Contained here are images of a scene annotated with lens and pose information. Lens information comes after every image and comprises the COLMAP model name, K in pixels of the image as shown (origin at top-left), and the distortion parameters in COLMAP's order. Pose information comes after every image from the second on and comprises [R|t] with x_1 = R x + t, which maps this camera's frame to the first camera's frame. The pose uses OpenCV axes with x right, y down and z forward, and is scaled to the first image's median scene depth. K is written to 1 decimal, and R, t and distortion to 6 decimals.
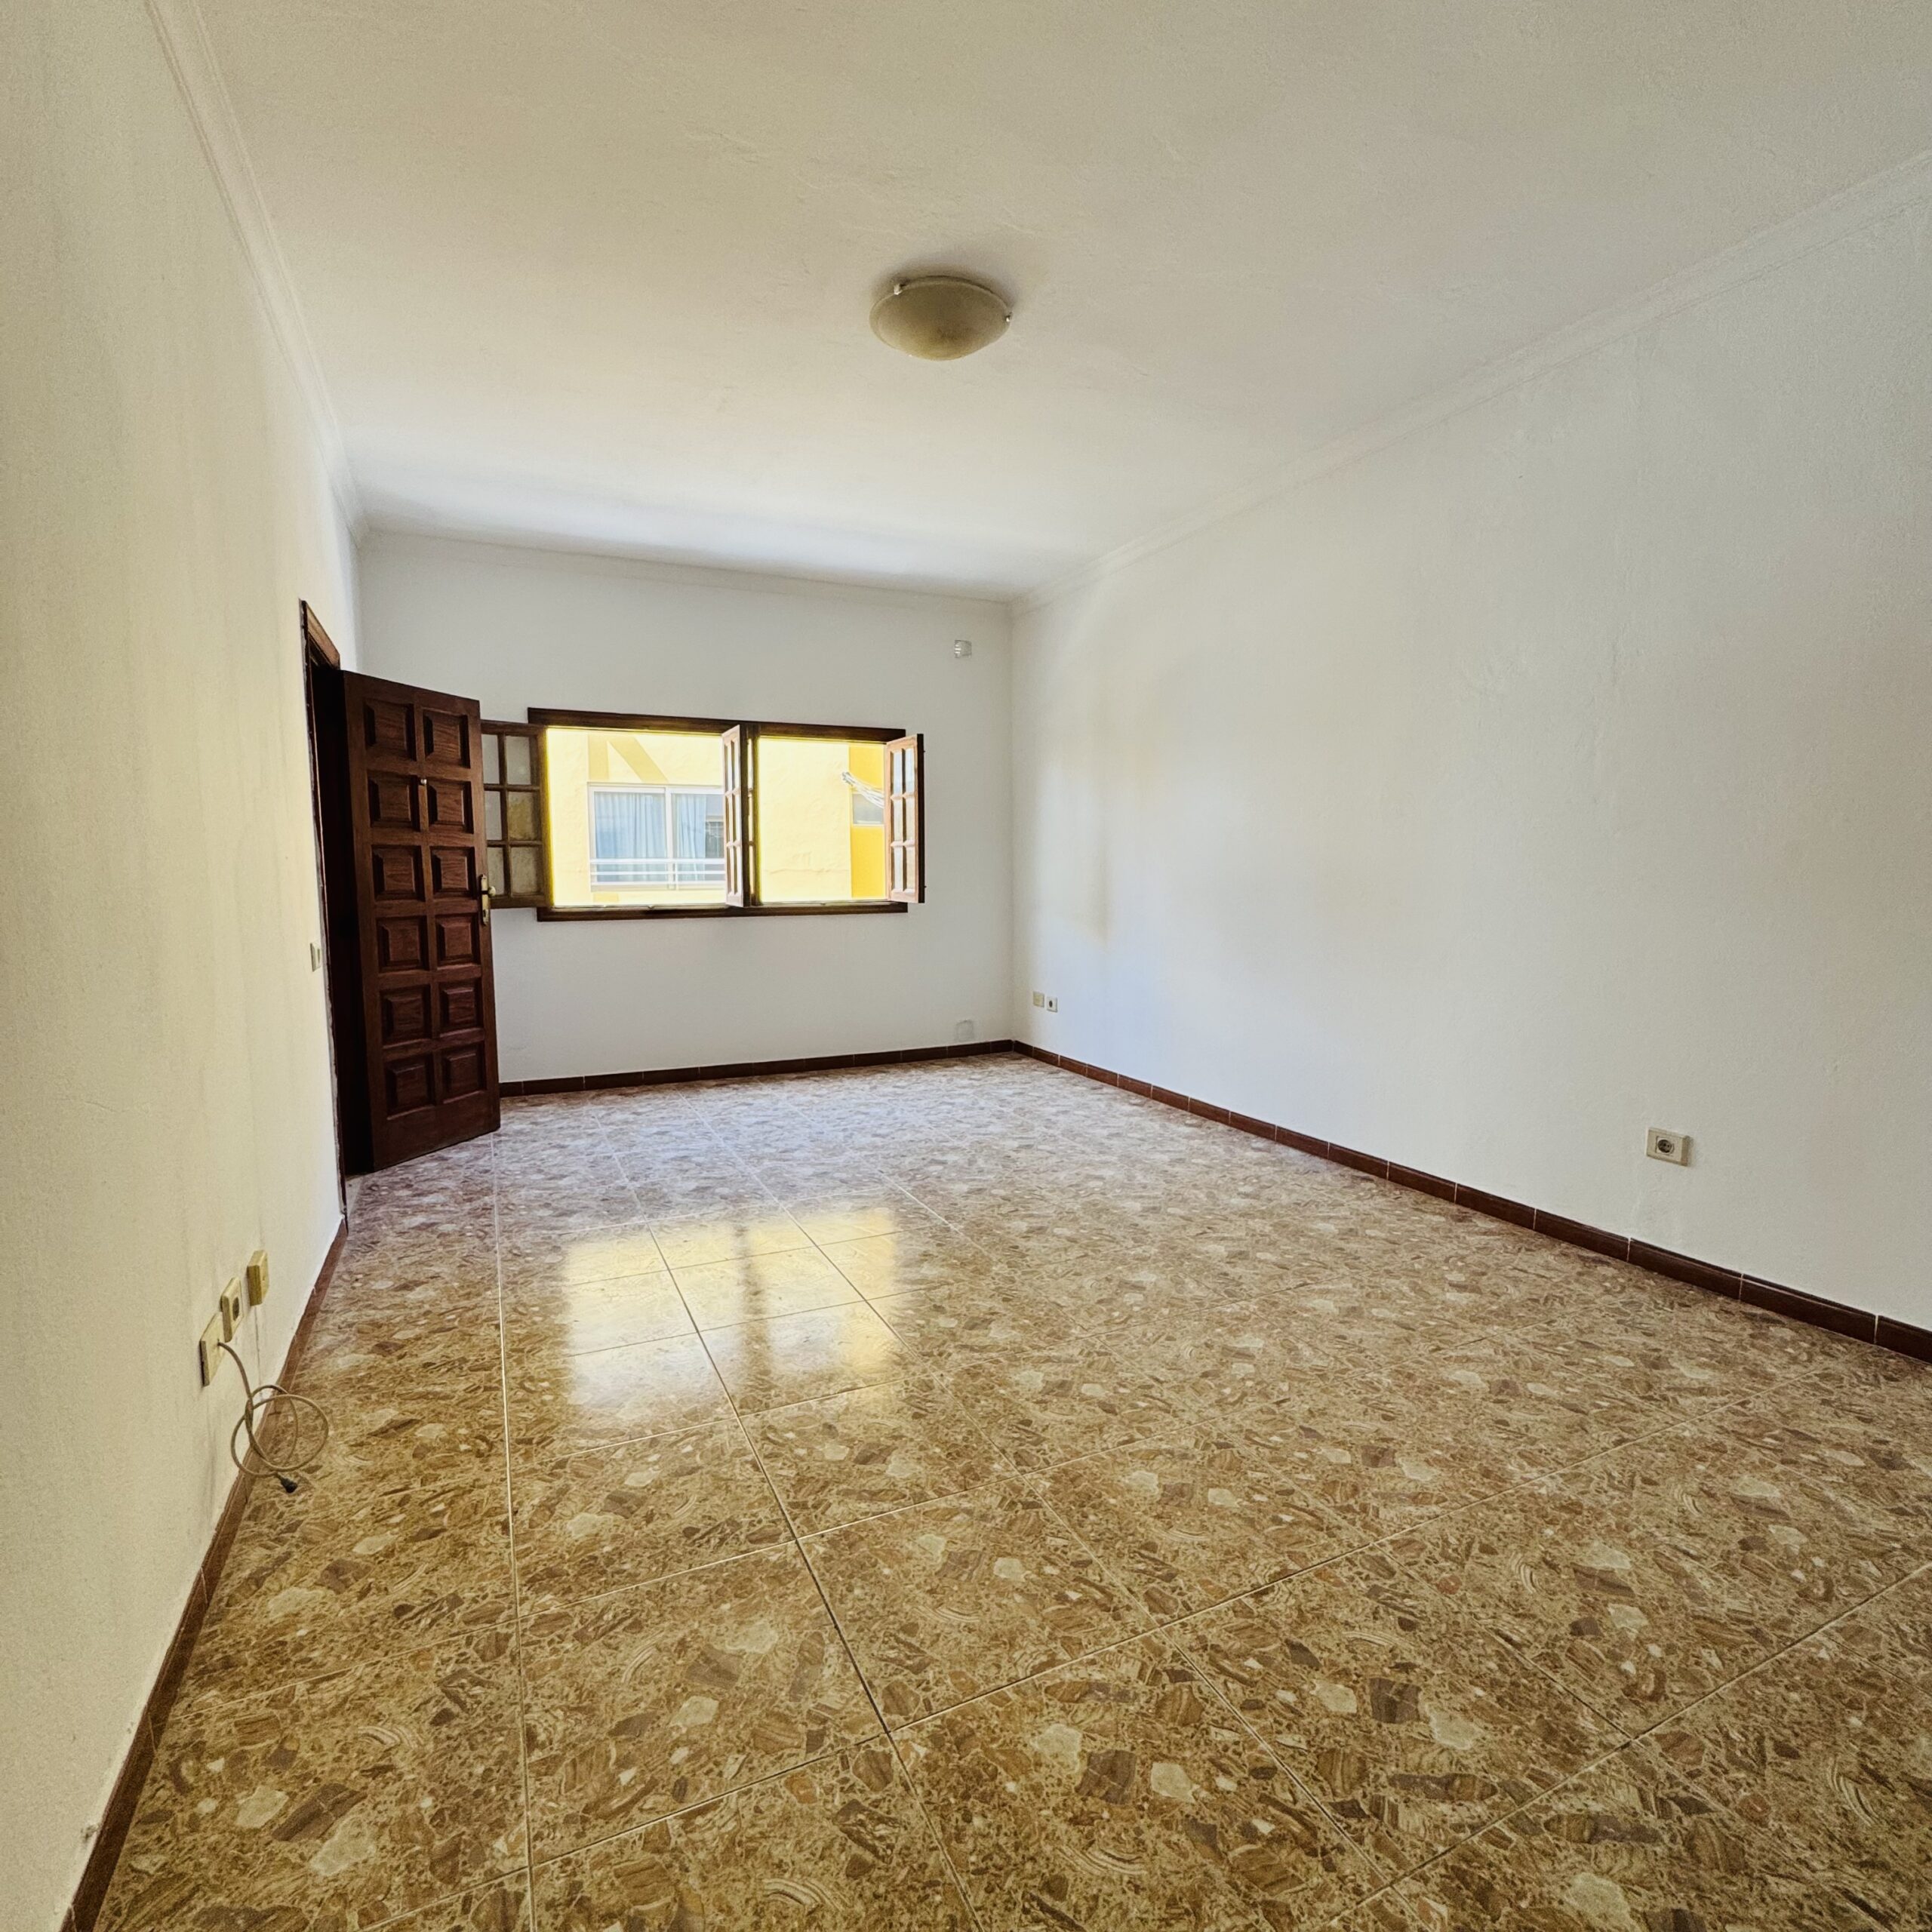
lens RADIAL K [[1027.1, 0, 966.6], [0, 1027.1, 965.4], [0, 0, 1]] dist [-0.003218, 0.000040]
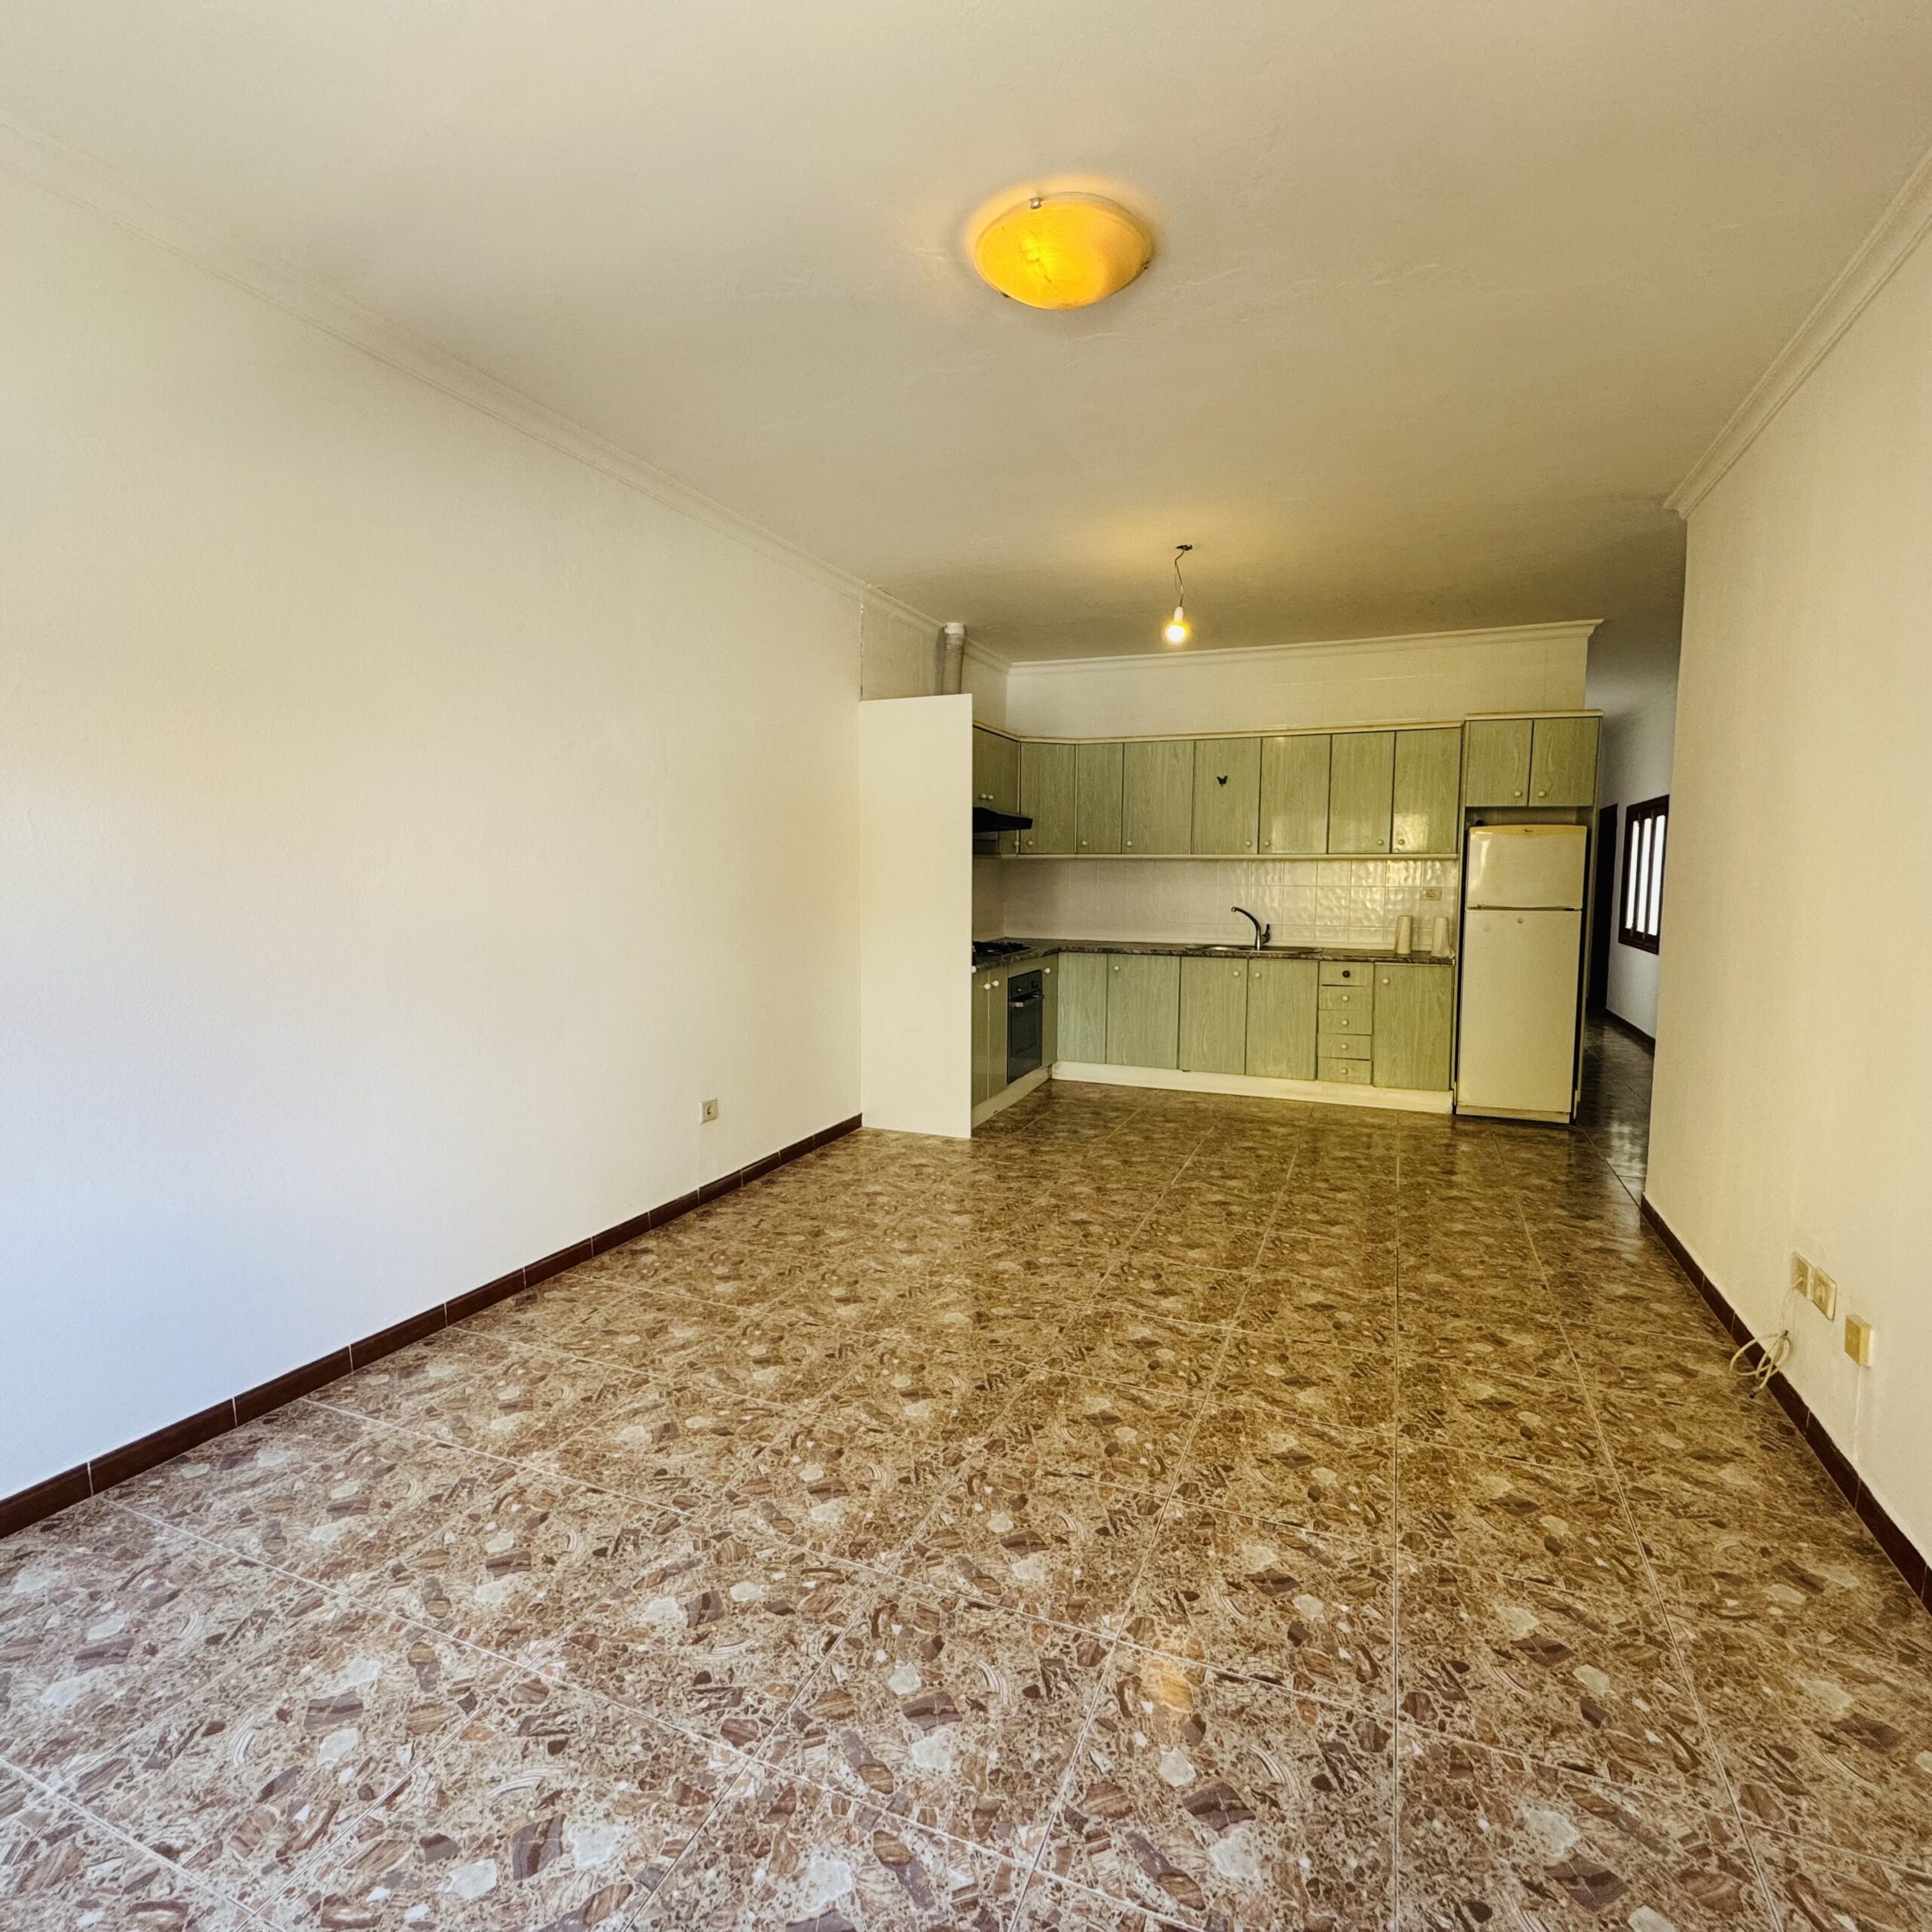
lens RADIAL K [[1027.1, 0, 962.2], [0, 1027.1, 968.3], [0, 0, 1]] dist [-0.003218, 0.000040]
pose [[-0.666031, -0.066950, 0.742914, -0.546430], [0.071046, 0.985742, 0.152527, -0.193478], [-0.742533, 0.154369, -0.651778, 1.511738]]
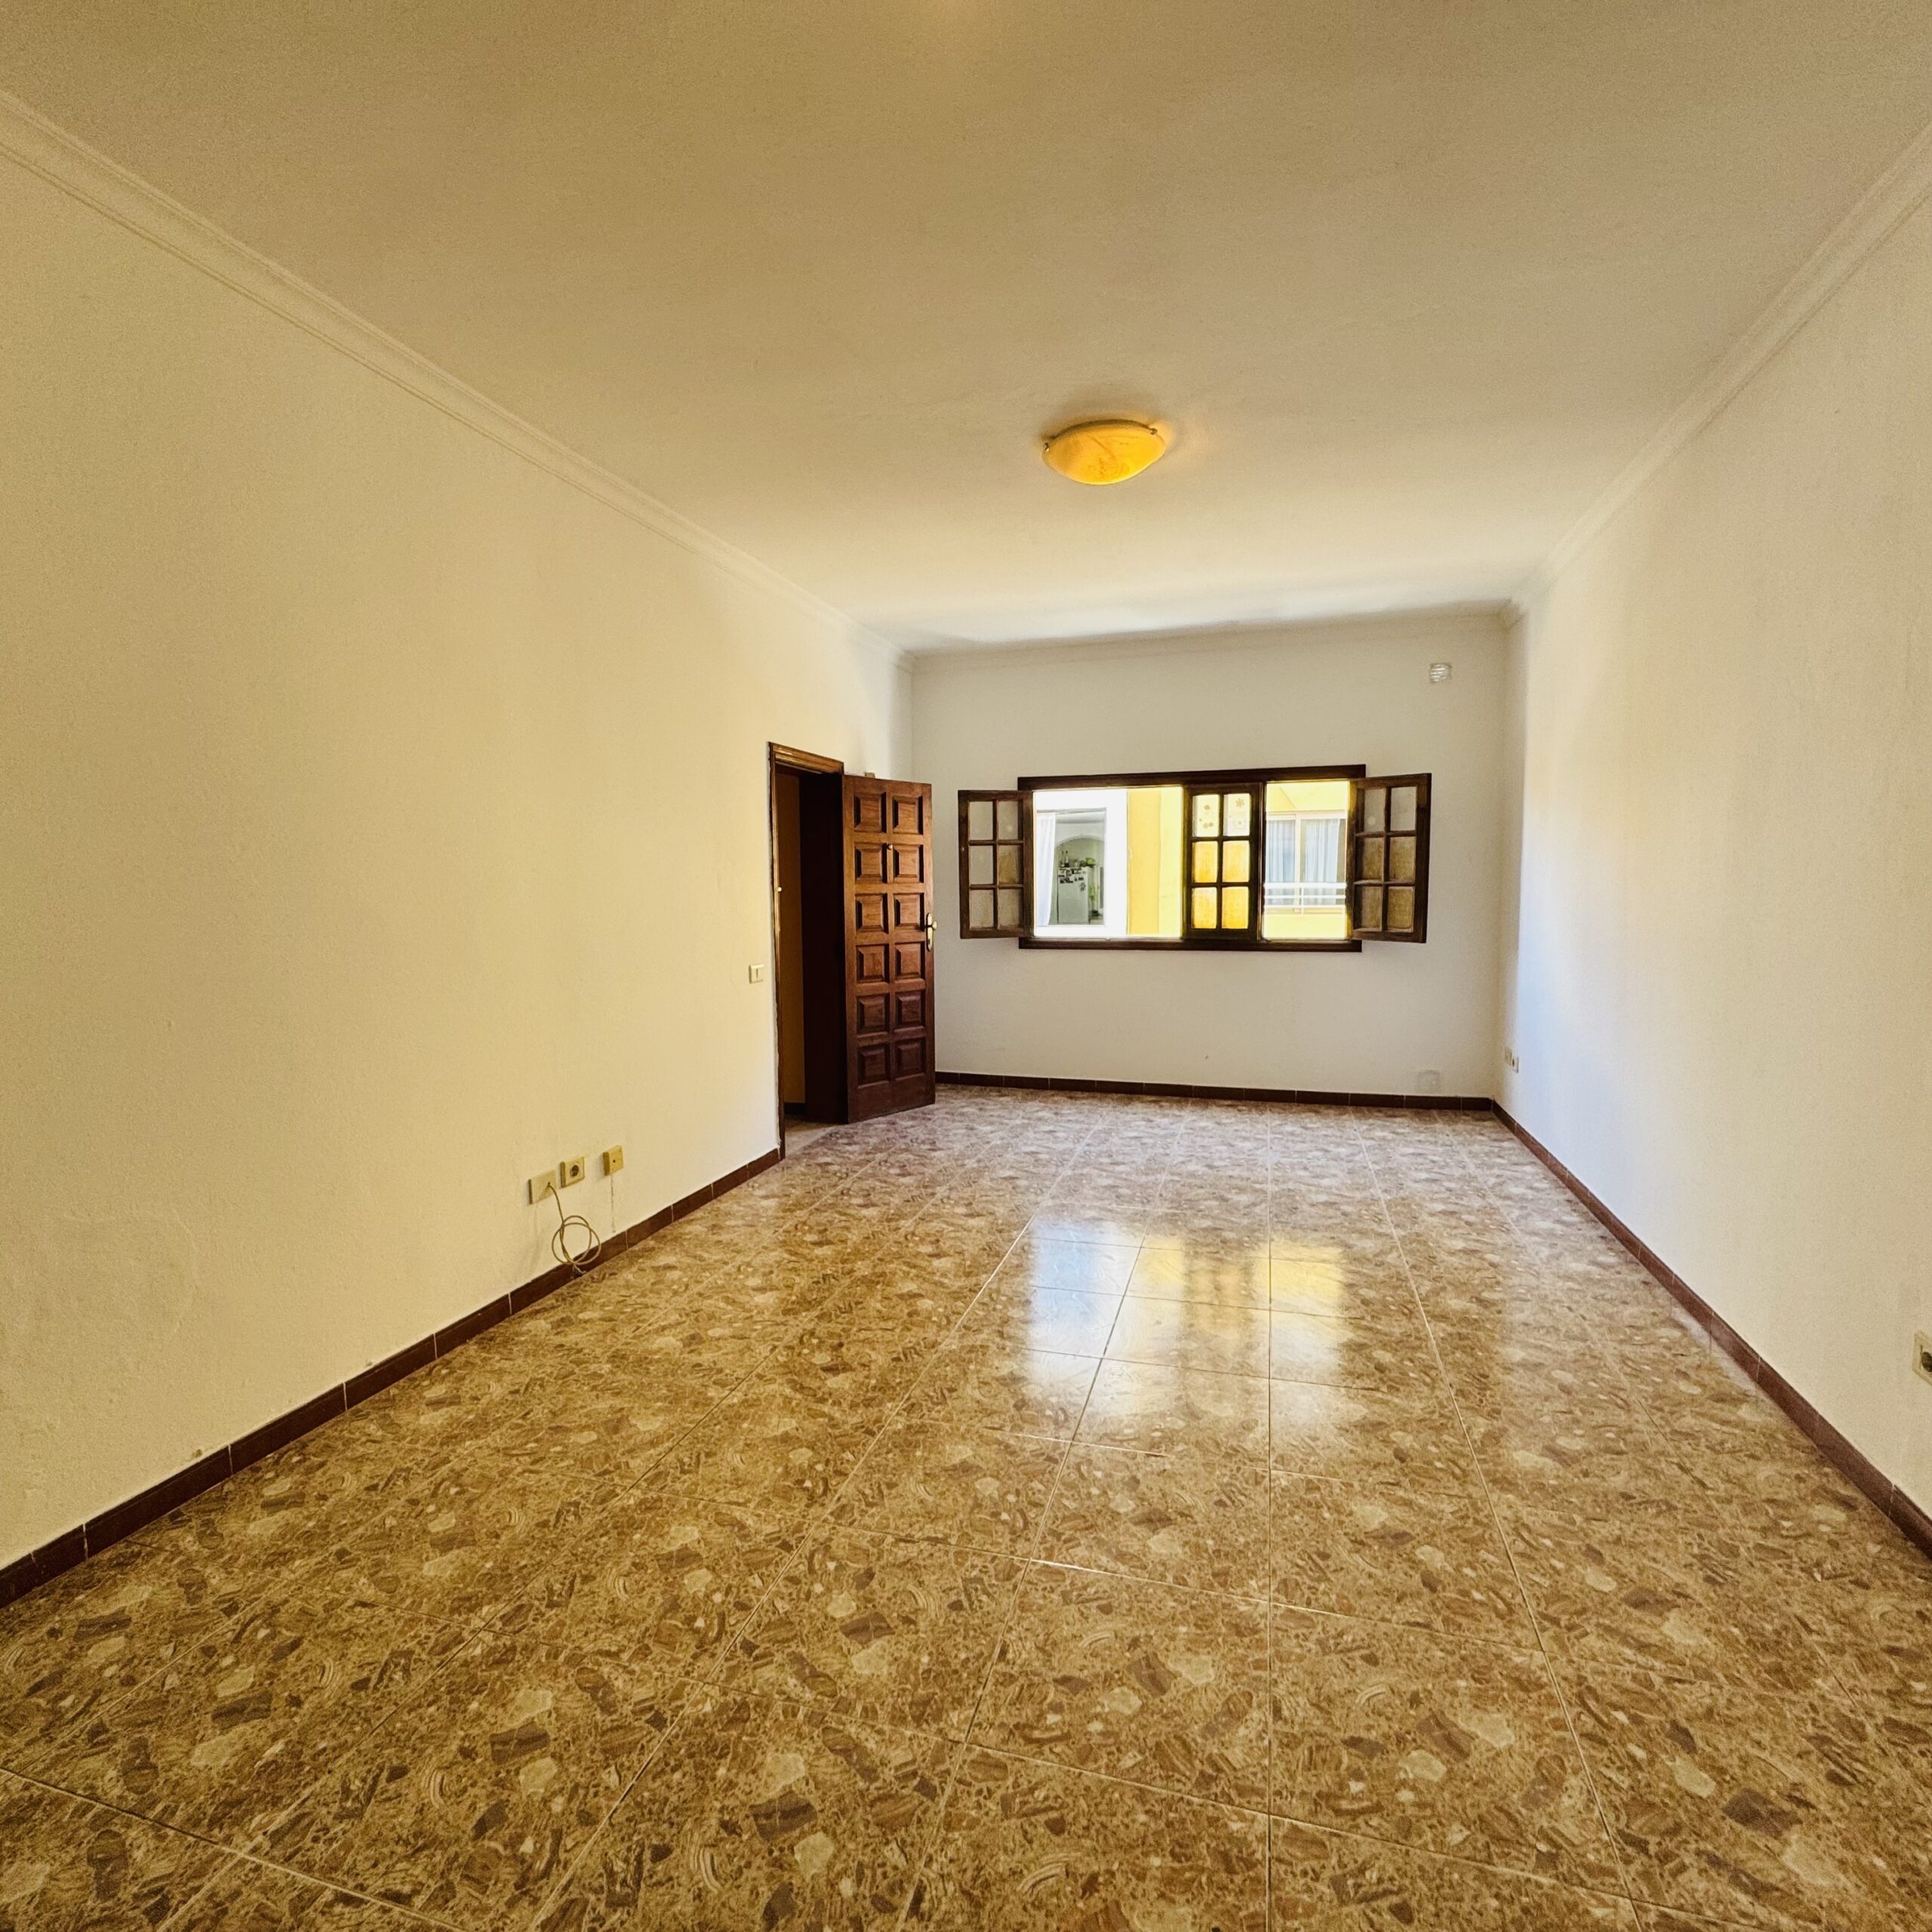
lens RADIAL K [[1027.1, 0, 965.2], [0, 1027.1, 962.8], [0, 0, 1]] dist [-0.003218, 0.000040]
pose [[0.746306, 0.050108, -0.663714, 0.593310], [-0.059059, 0.998214, 0.008953, -0.054002], [0.662978, 0.032516, 0.747933, 0.049586]]
